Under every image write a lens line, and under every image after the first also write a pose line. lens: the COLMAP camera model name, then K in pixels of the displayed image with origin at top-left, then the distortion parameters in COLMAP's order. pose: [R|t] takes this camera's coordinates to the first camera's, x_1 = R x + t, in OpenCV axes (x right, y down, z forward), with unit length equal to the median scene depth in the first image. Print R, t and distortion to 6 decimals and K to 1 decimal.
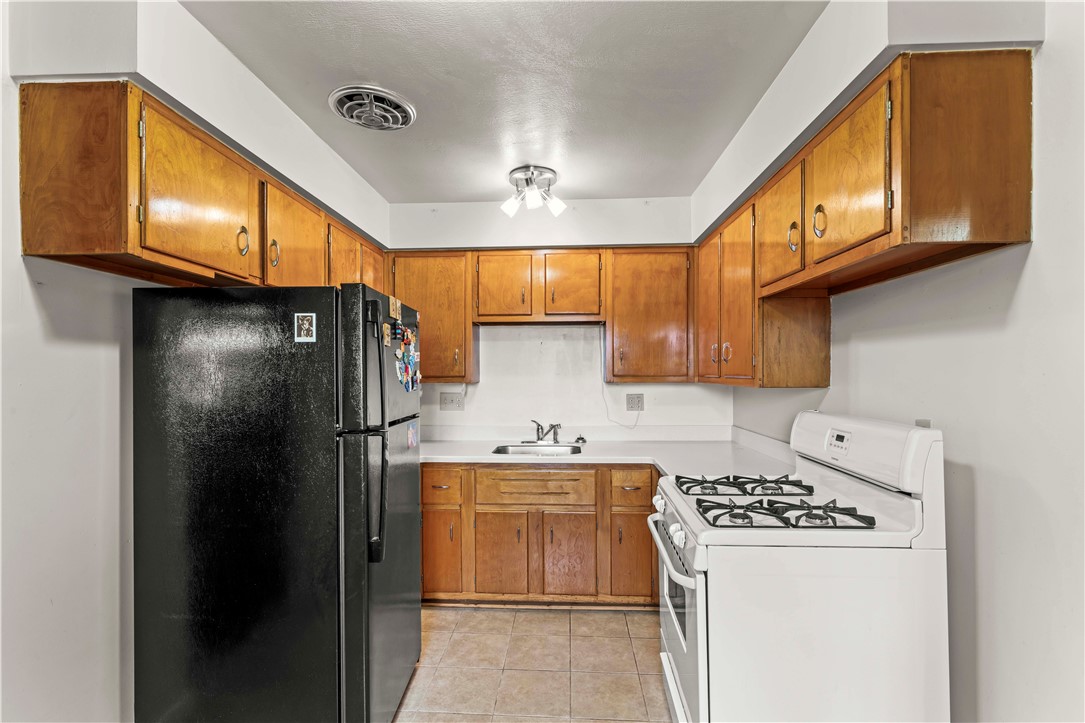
lens RADIAL K [[490.2, 0, 542.3], [0, 490.2, 370.6], [0, 0, 1]] dist [-0.003799, -0.000606]
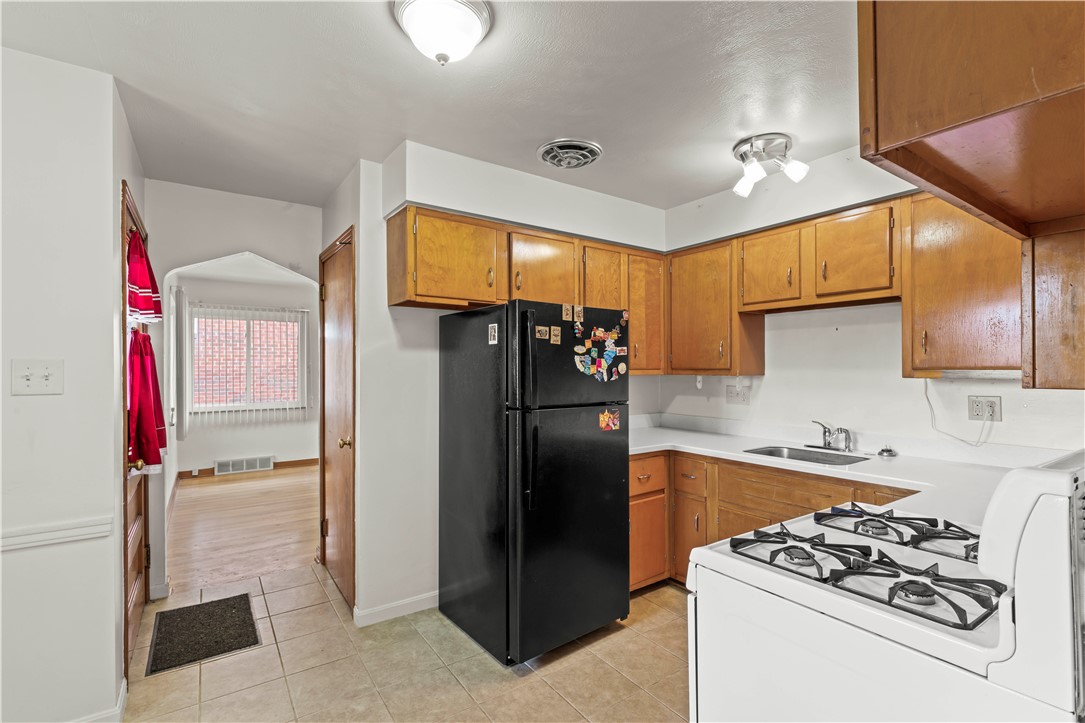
lens RADIAL K [[491.0, 0, 542.5], [0, 491.0, 361.5], [0, 0, 1]] dist [0.001756, 0.000350]
pose [[0.622066, -0.008315, -0.782920, 0.377496], [0.005052, 0.999965, -0.006605, 0.001753], [0.782948, 0.000153, 0.622087, 0.107965]]
